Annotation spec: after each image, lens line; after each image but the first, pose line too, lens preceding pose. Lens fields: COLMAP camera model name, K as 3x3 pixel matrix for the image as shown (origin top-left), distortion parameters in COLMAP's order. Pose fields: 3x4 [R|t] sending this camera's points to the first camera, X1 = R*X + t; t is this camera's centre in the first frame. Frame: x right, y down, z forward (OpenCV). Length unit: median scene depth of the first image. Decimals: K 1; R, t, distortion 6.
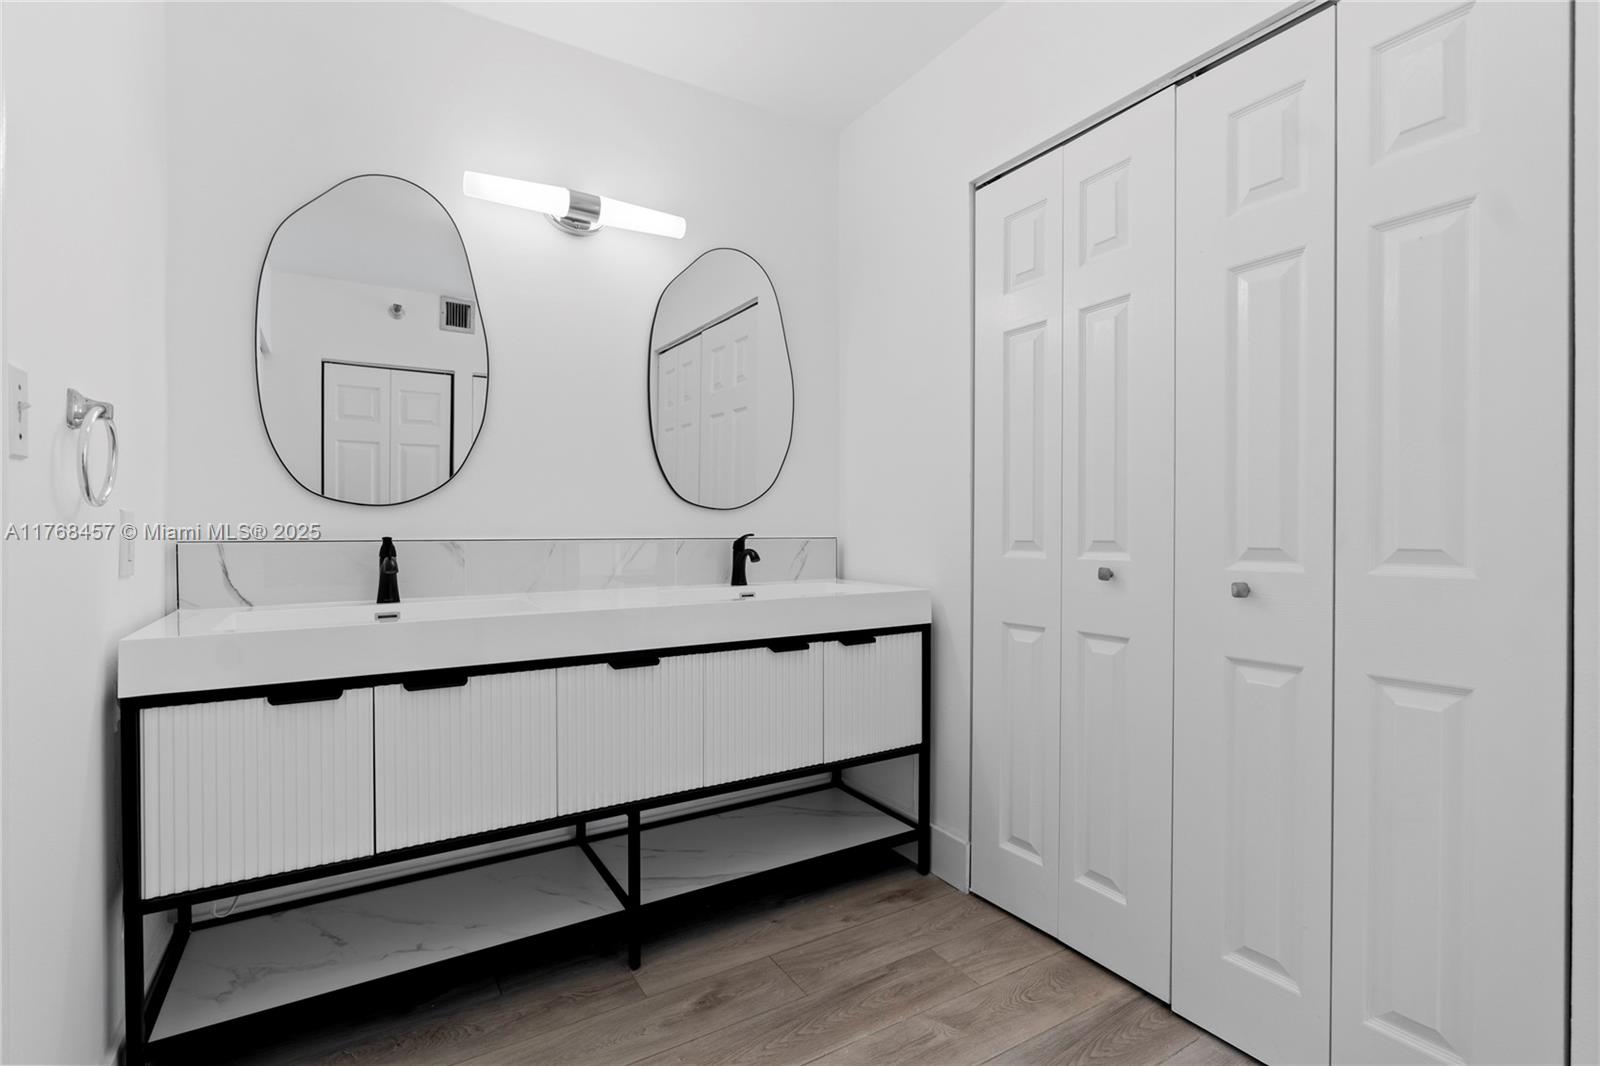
lens RADIAL K [[729.3, 0, 797.6], [0, 729.3, 541.9], [0, 0, 1]] dist [-0.001818, 0.000026]
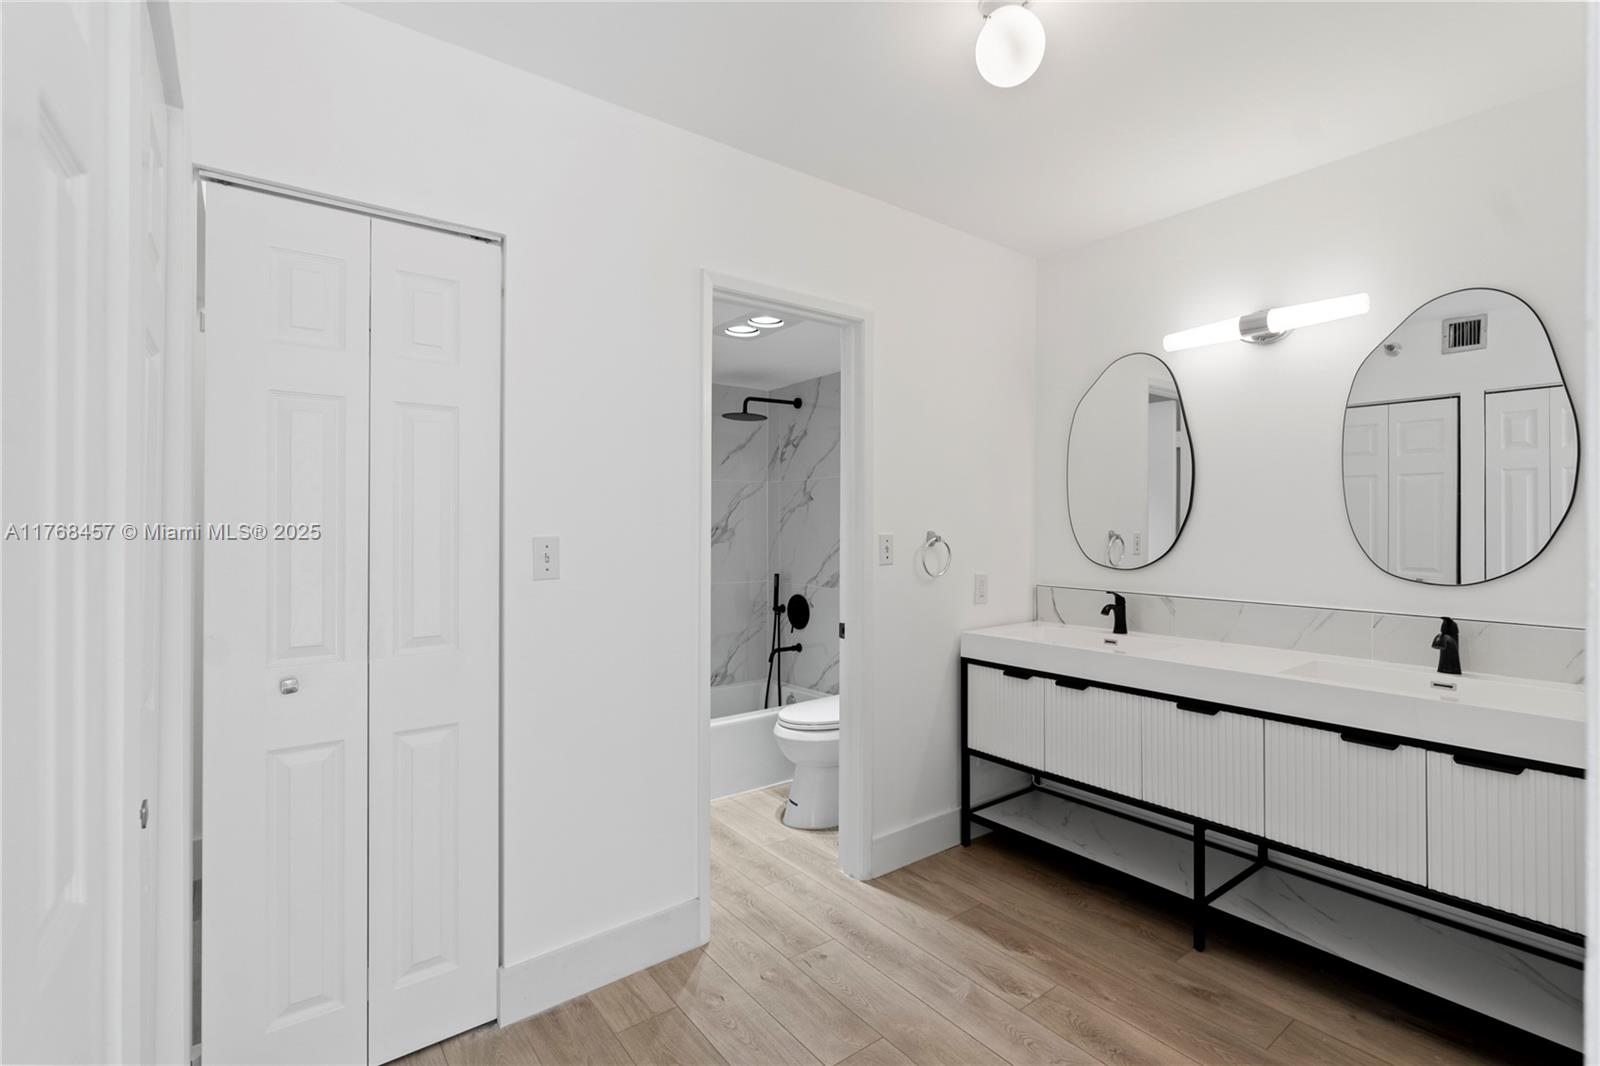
lens RADIAL K [[730.2, 0, 805.1], [0, 730.2, 529.3], [0, 0, 1]] dist [-0.001447, 0.000408]
pose [[0.108531, 0.007117, -0.994068, 0.941652], [-0.013271, 0.999896, 0.005710, -0.142693], [0.994004, 0.012573, 0.108614, 0.169112]]
